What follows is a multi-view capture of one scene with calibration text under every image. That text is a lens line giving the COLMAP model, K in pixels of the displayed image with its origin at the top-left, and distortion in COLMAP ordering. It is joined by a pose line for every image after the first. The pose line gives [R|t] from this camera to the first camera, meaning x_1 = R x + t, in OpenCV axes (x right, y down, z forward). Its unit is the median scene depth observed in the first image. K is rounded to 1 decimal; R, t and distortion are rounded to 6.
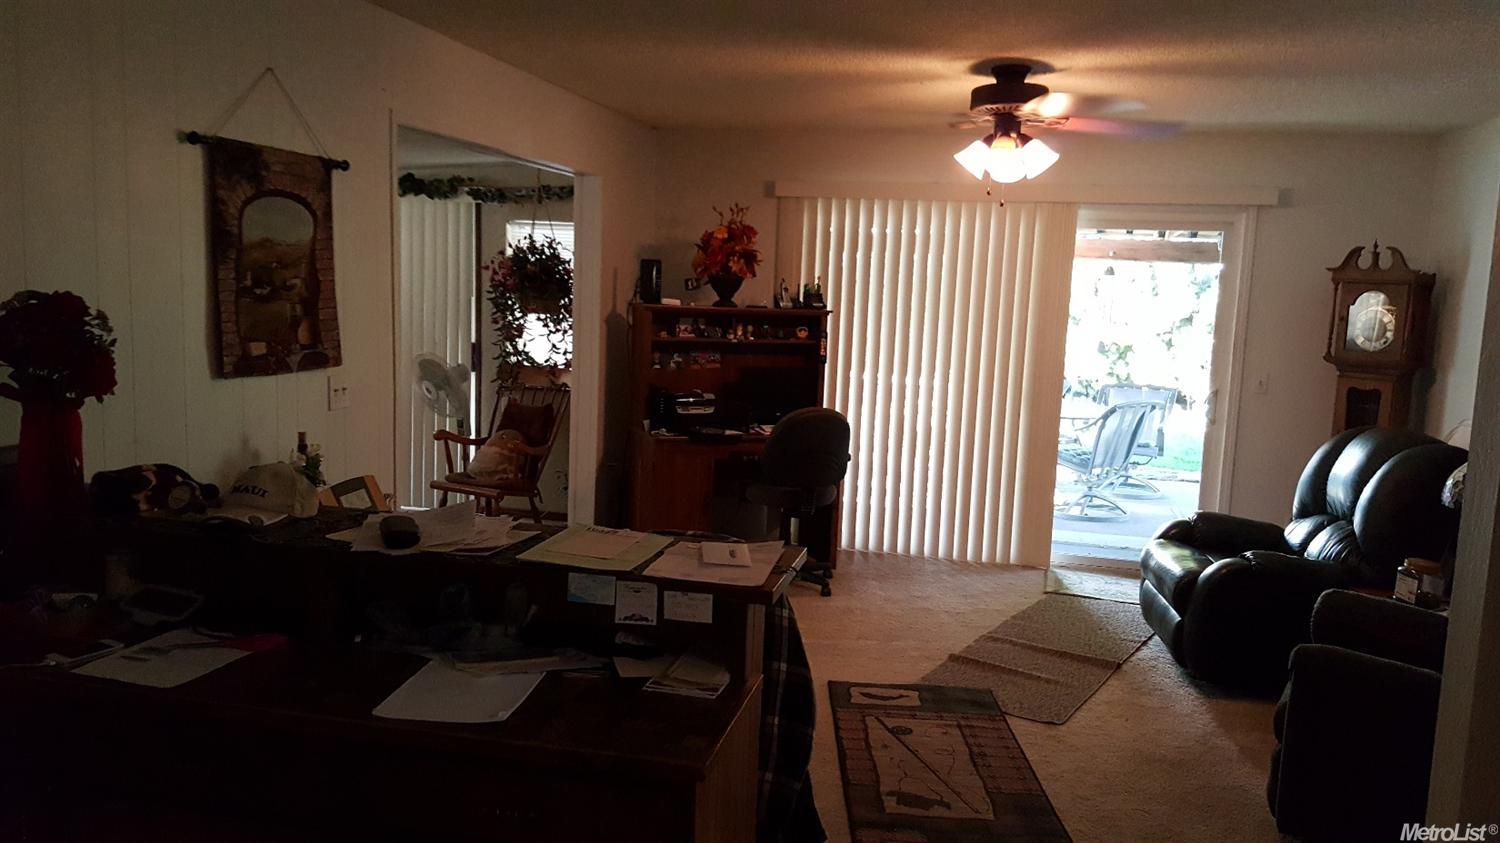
lens RADIAL K [[1171.0, 0, 750.0], [0, 1171.0, 421.5], [0, 0, 1]] dist [-0.000747, 0.000465]
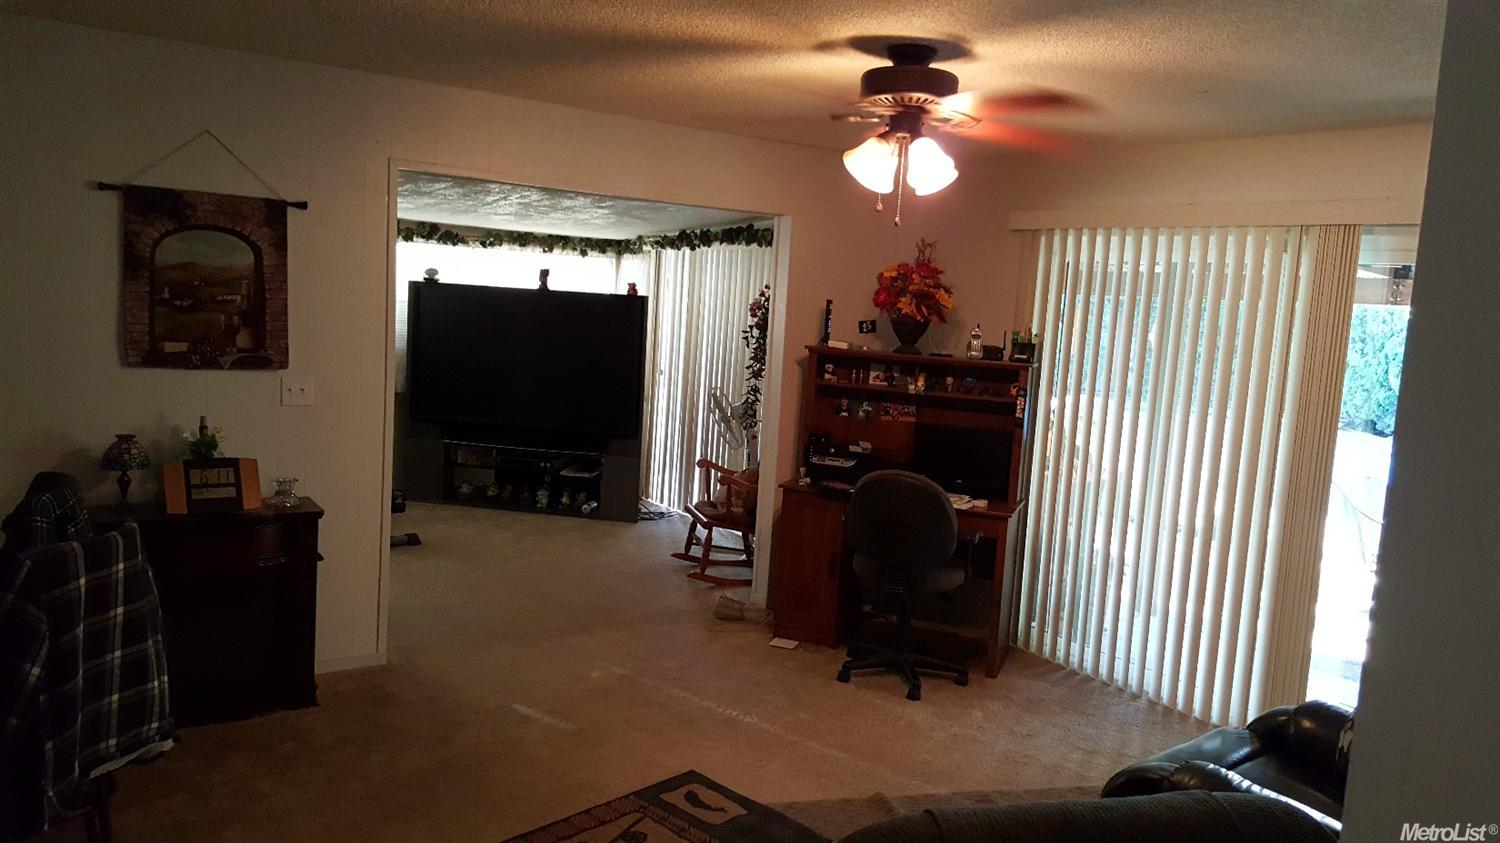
lens RADIAL K [[1124.5, 0, 750.0], [0, 1124.5, 421.5], [0, 0, 1]] dist [0.000062, -0.002351]
pose [[0.712395, 0.084841, -0.696631, 0.816114], [-0.120652, 0.992692, -0.002484, -0.048798], [0.691329, 0.085820, 0.717425, 0.500871]]
